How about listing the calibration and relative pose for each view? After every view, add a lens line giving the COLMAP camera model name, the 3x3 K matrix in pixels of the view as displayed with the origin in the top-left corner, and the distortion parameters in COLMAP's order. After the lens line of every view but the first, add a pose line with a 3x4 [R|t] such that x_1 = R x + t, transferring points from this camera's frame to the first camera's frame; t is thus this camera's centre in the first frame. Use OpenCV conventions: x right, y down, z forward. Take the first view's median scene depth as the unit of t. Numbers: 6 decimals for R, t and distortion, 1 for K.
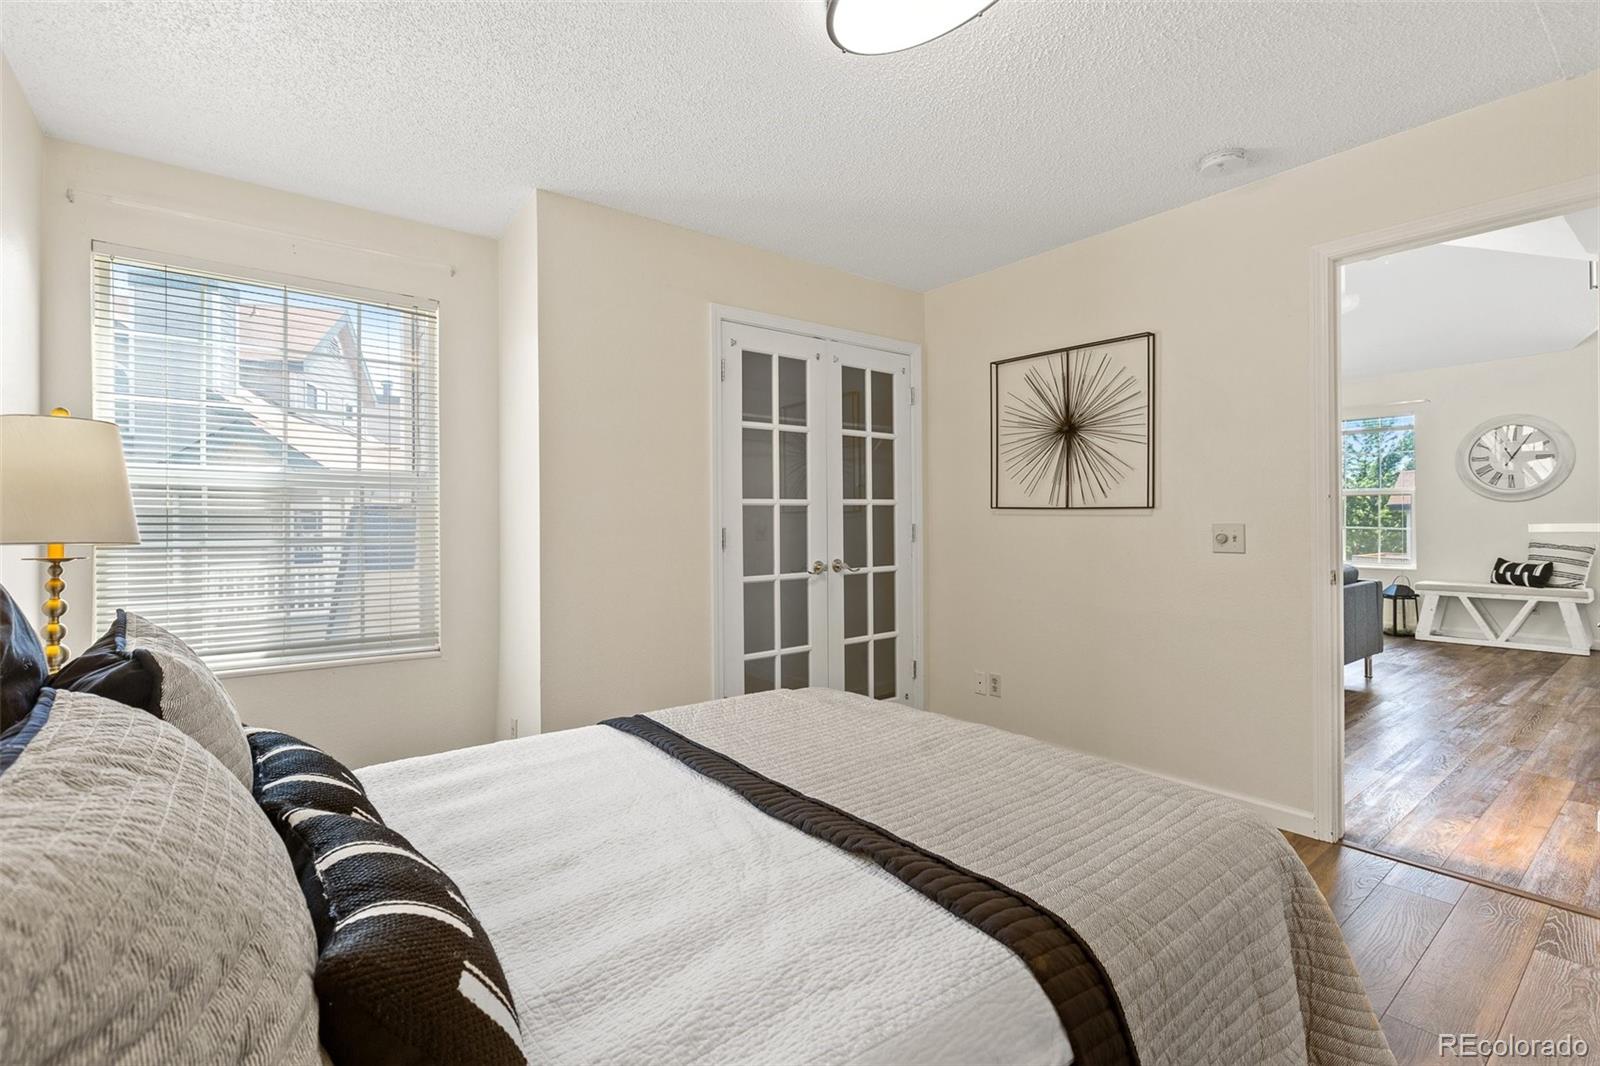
lens RADIAL K [[715.7, 0, 797.5], [0, 715.7, 523.1], [0, 0, 1]] dist [0.001158, -0.000553]
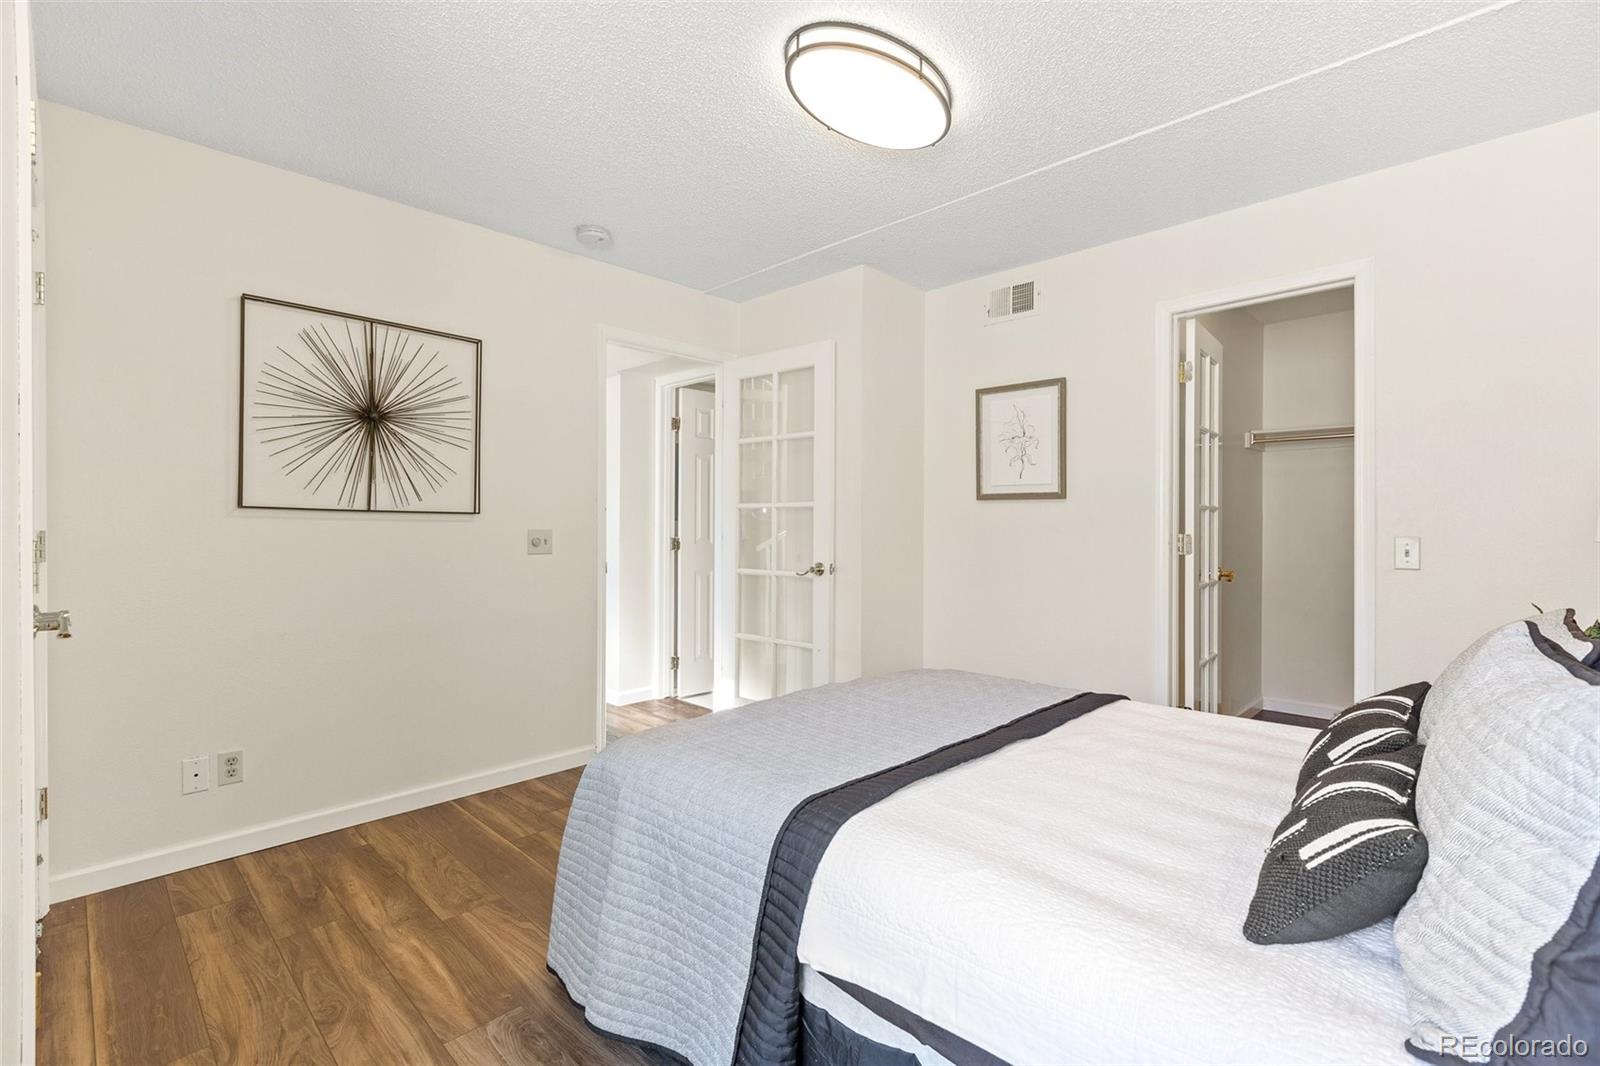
lens RADIAL K [[726.2, 0, 809.8], [0, 726.2, 519.9], [0, 0, 1]] dist [0.002650, -0.000330]
pose [[-0.126334, 0.009934, 0.991938, -0.543254], [-0.000745, 0.999949, -0.010109, -0.002174], [-0.991987, -0.002017, -0.126321, 0.617089]]
